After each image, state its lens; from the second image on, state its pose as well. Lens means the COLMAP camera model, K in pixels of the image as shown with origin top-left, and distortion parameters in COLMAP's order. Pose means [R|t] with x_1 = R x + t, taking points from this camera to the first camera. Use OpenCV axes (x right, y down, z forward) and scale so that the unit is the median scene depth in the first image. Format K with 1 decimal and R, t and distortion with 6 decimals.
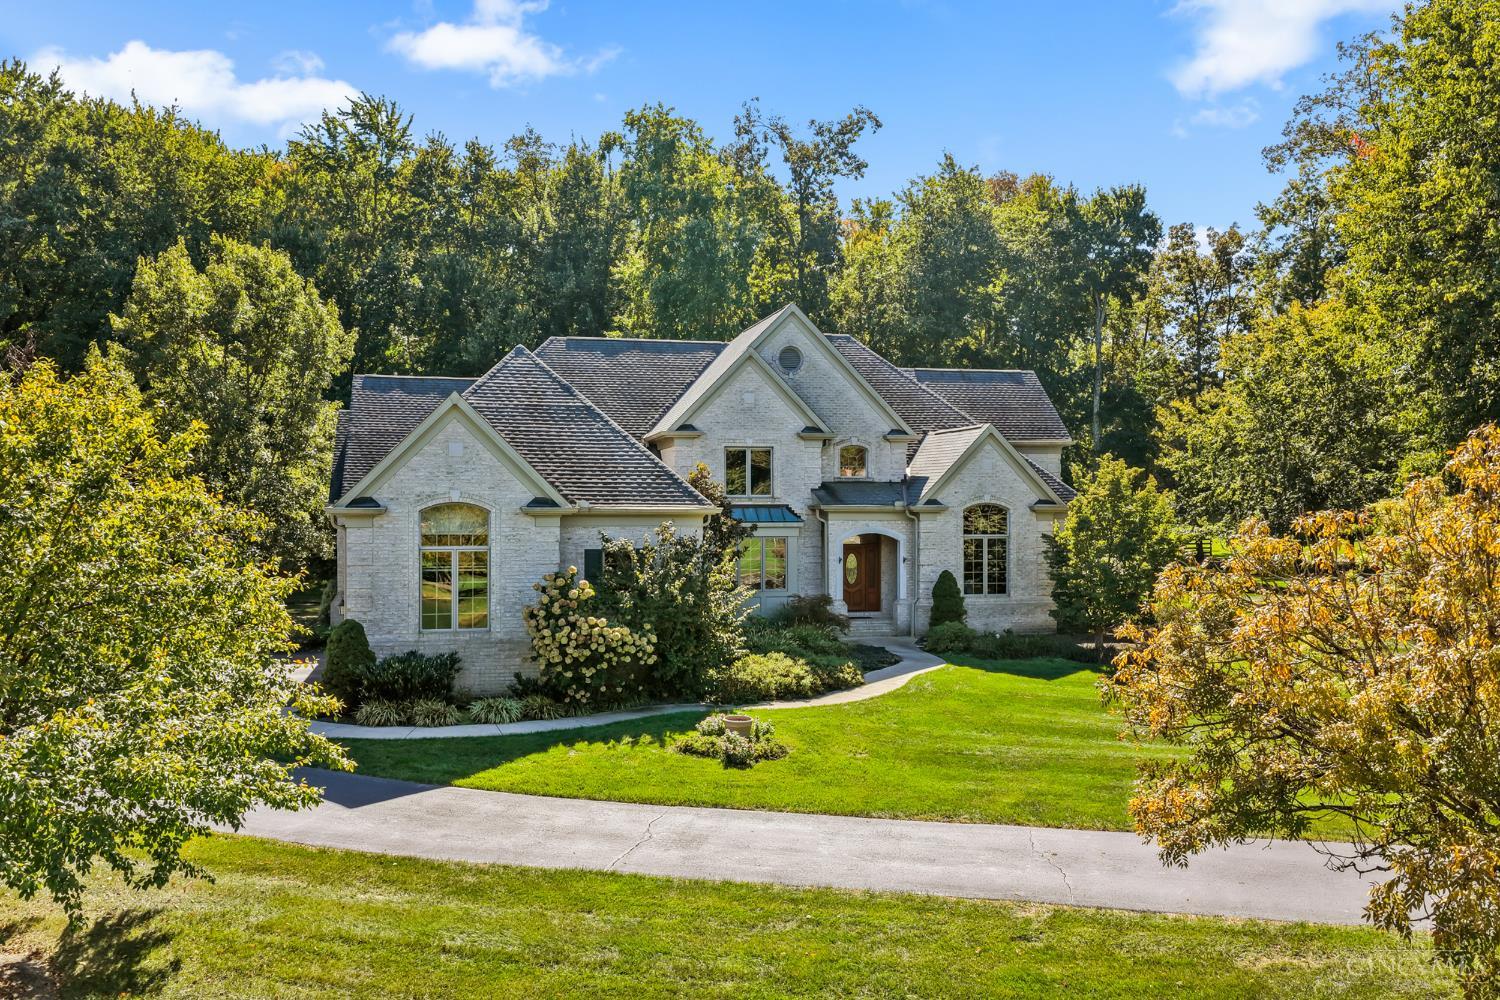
lens RADIAL K [[1218.1, 0, 750.0], [0, 1218.1, 500.0], [0, 0, 1]] dist [0.001278, 0.001115]
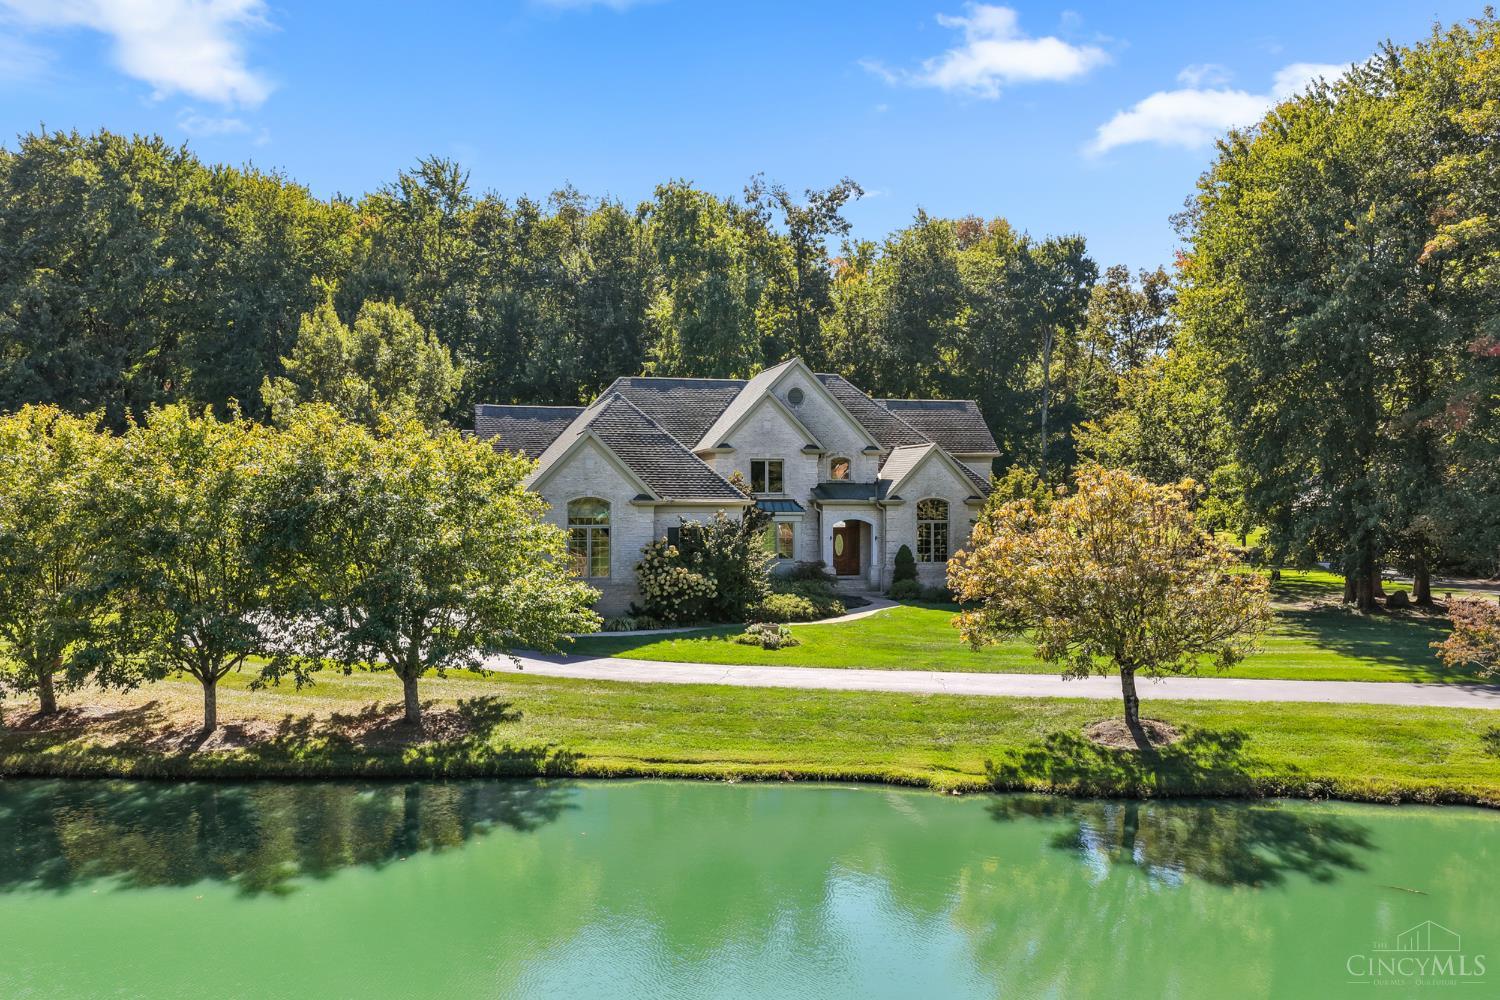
lens RADIAL K [[1218.1, 0, 750.0], [0, 1218.1, 500.0], [0, 0, 1]] dist [0.001278, 0.001115]
pose [[0.999973, -0.000207, 0.007367, -0.025724], [0.000197, 0.999999, 0.001426, 0.001913], [-0.007368, -0.001425, 0.999972, -0.350293]]
